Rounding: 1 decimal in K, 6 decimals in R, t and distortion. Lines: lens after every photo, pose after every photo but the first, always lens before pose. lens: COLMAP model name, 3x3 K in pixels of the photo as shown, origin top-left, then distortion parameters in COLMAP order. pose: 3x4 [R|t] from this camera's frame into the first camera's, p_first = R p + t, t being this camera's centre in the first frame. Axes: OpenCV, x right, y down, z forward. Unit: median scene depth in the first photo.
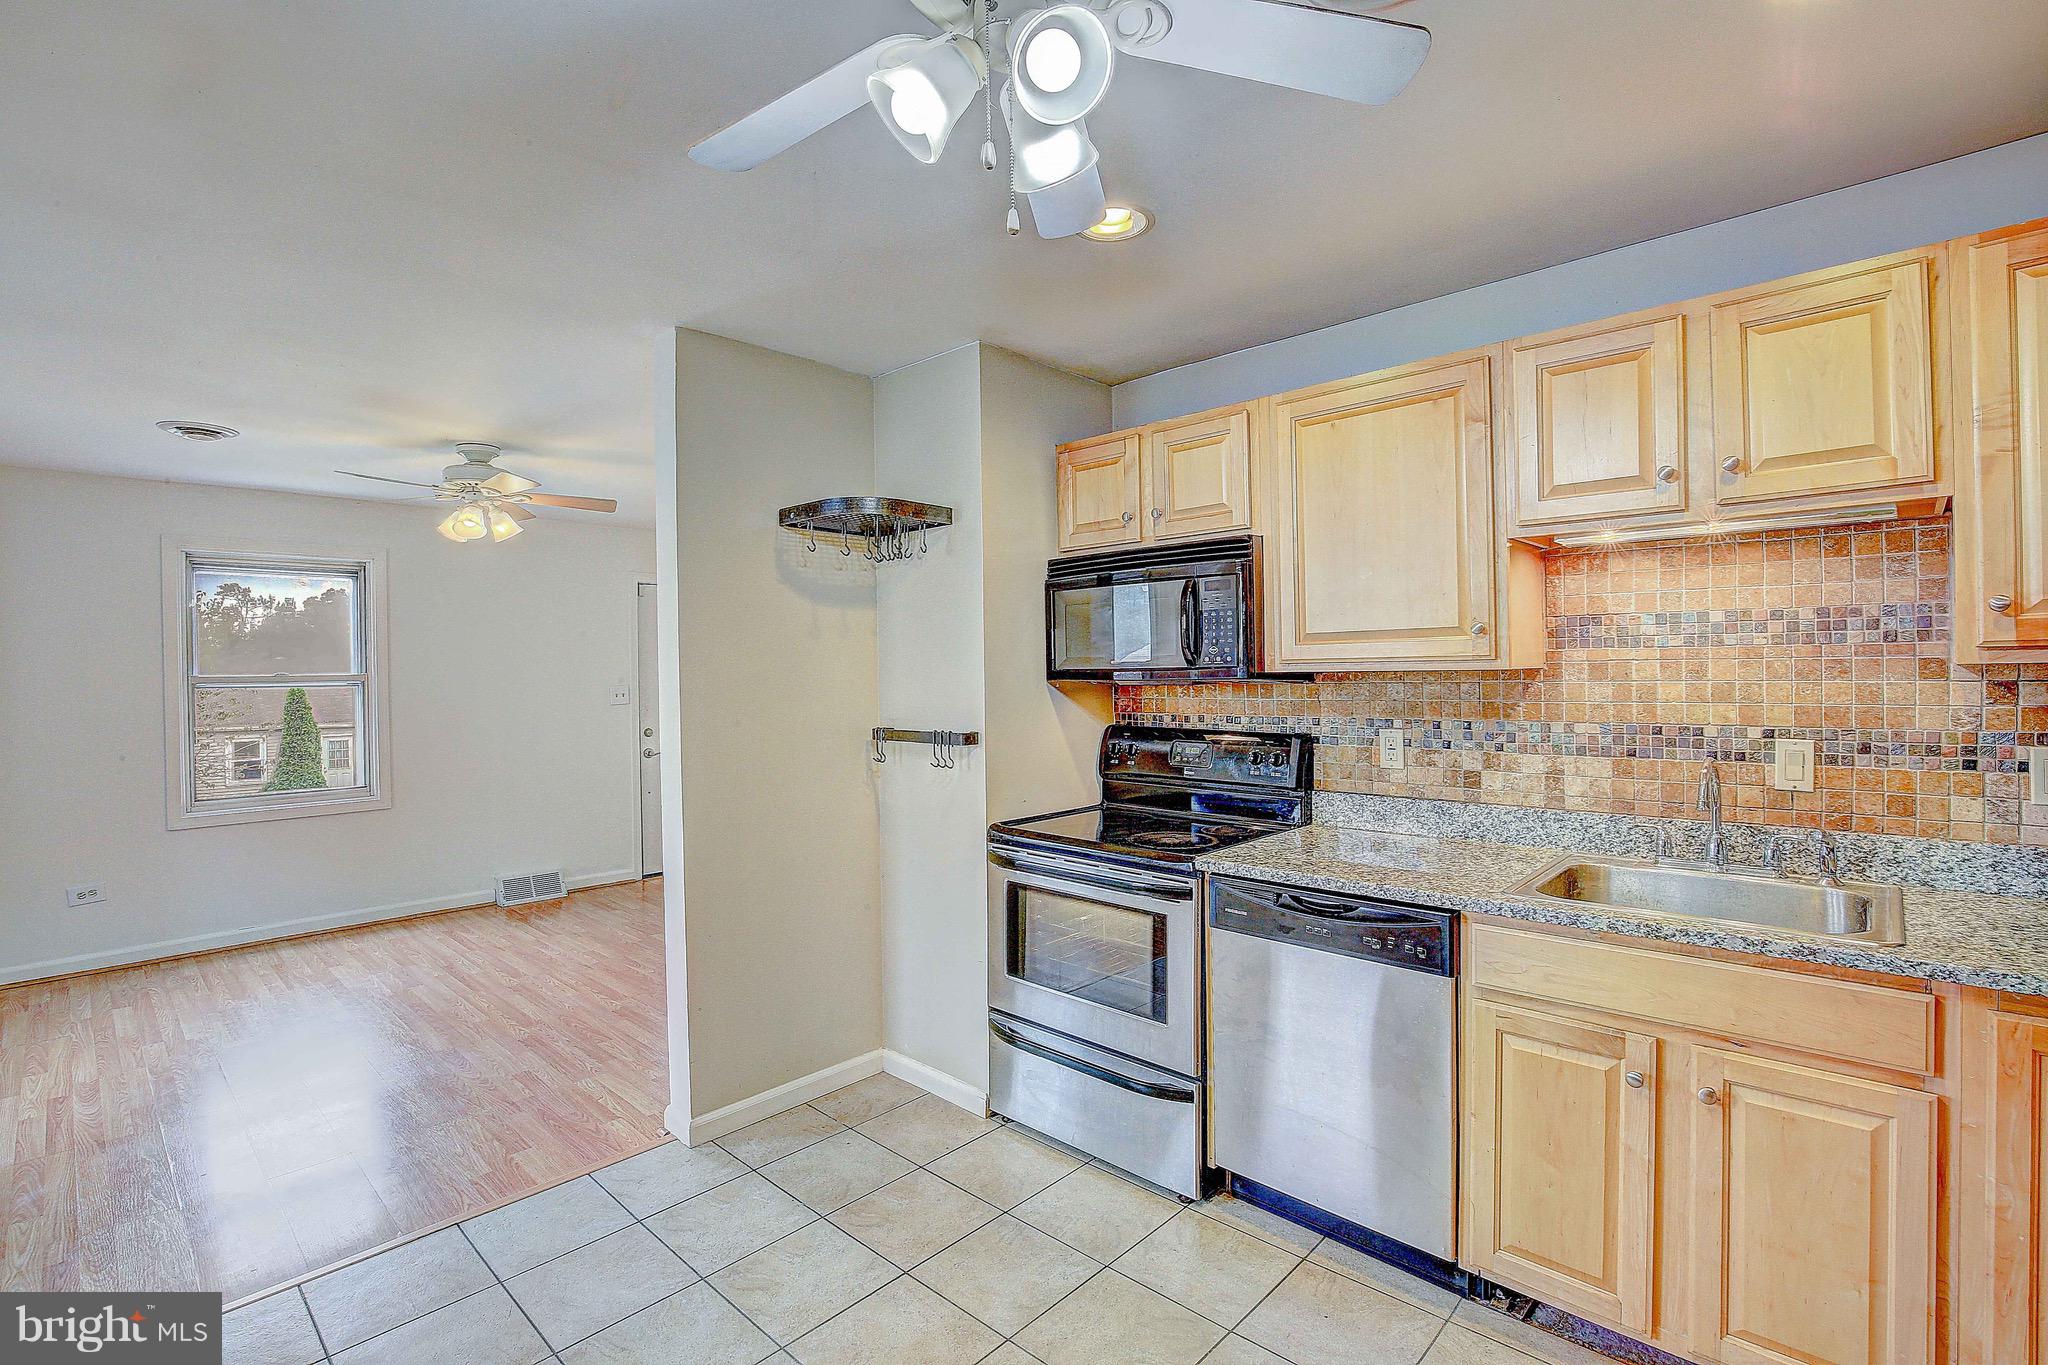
lens RADIAL K [[939.5, 0, 1025.9], [0, 939.5, 677.6], [0, 0, 1]] dist [-0.037316, 0.008032]
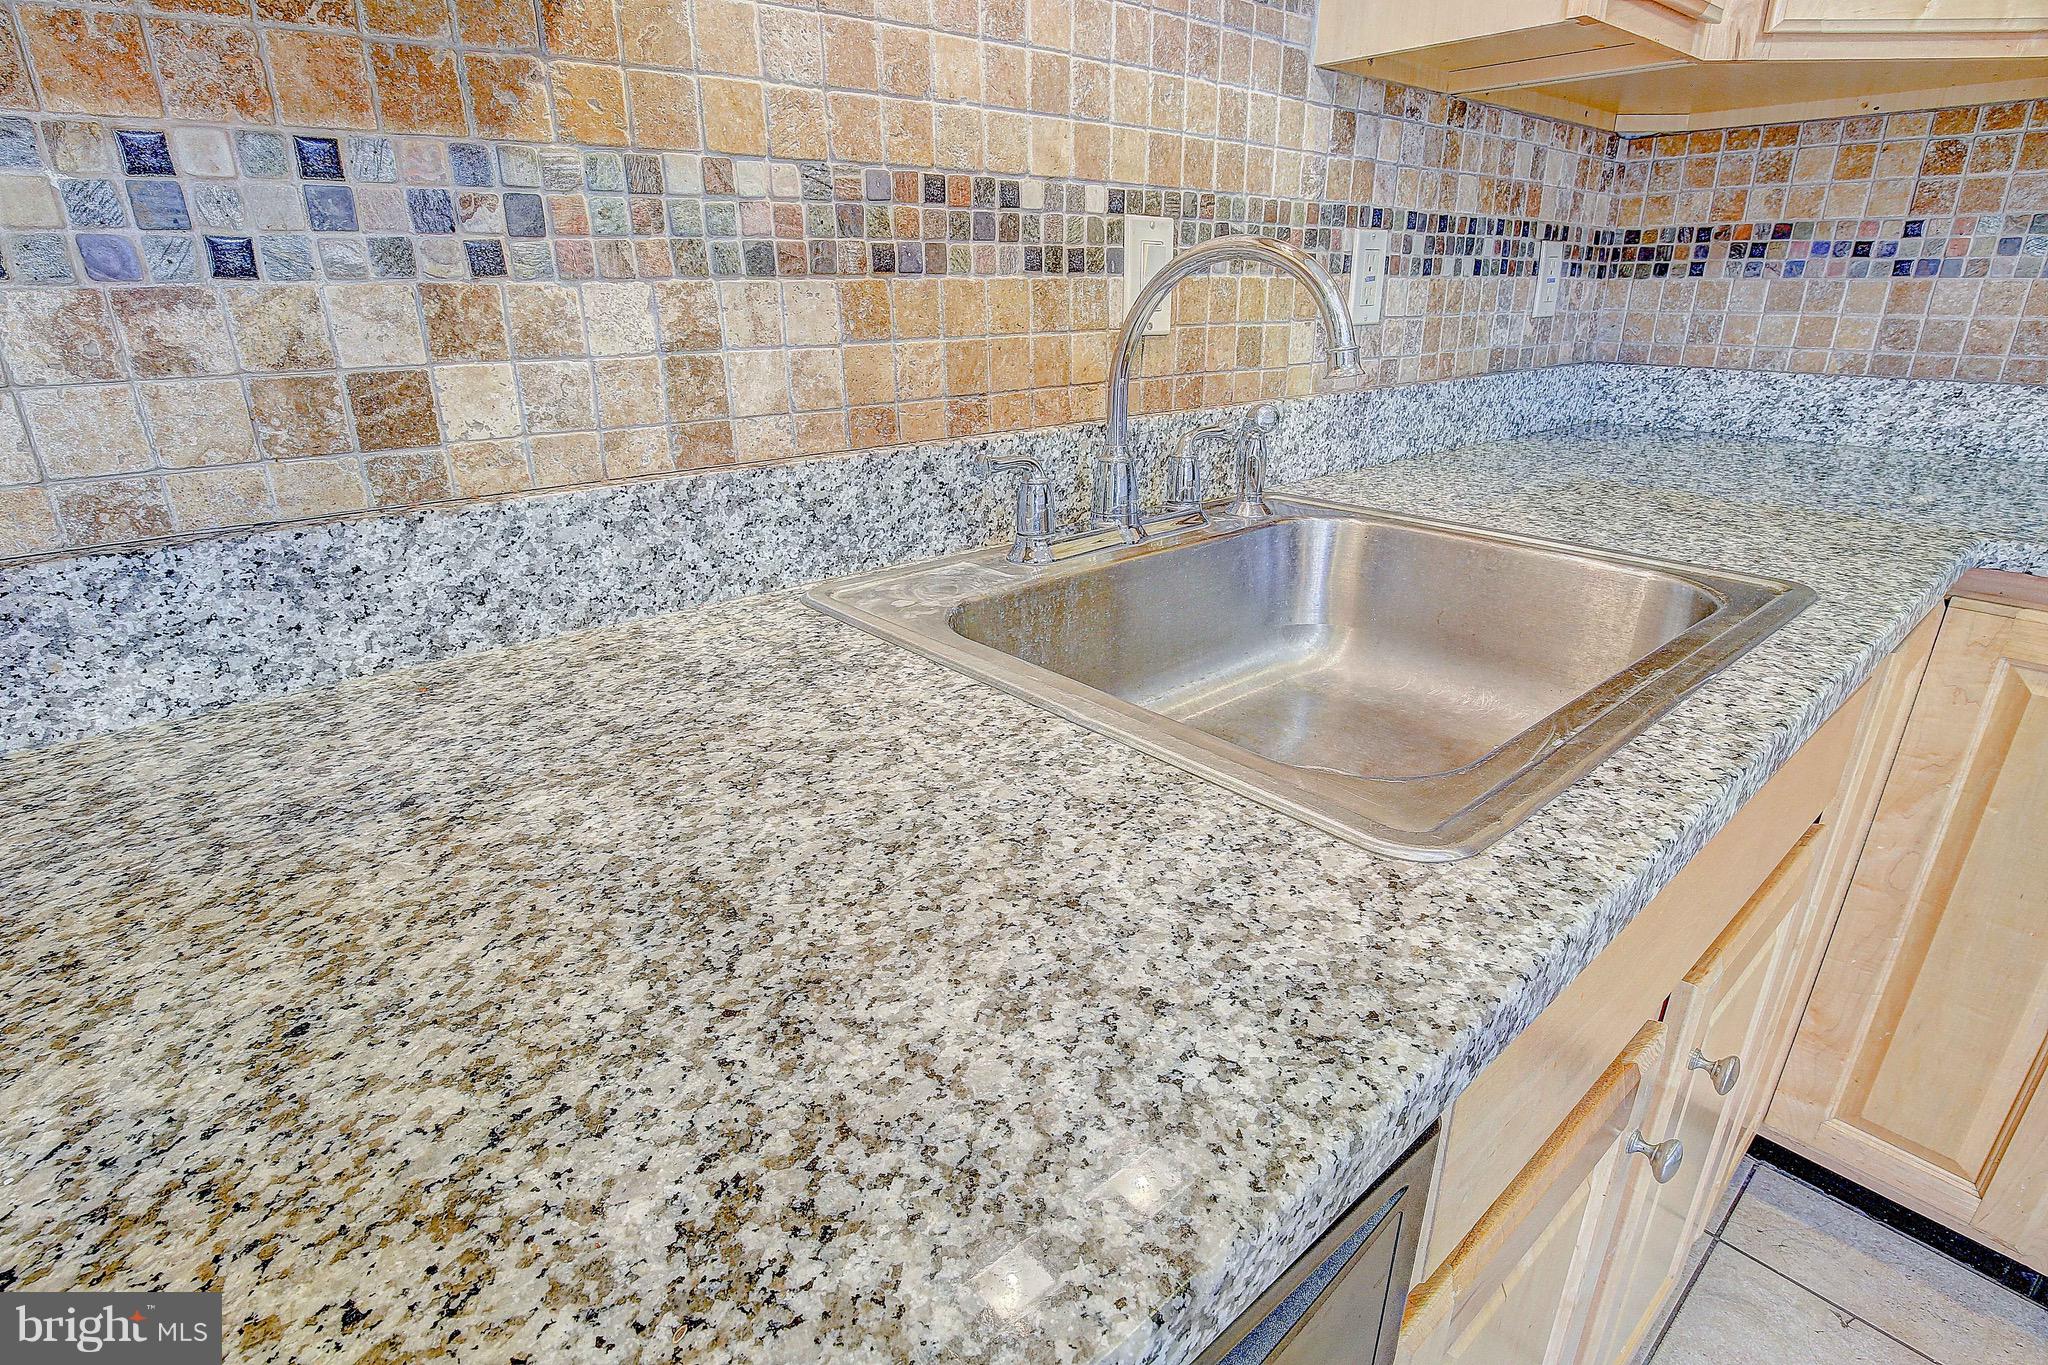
lens RADIAL K [[997.7, 0, 1020.6], [0, 997.7, 678.8], [0, 0, 1]] dist [-0.035795, 0.006426]
pose [[0.107910, -0.349834, 0.930576, 0.249924], [0.014857, 0.936505, 0.350340, 0.092016], [-0.994050, -0.023980, 0.106256, 0.848359]]
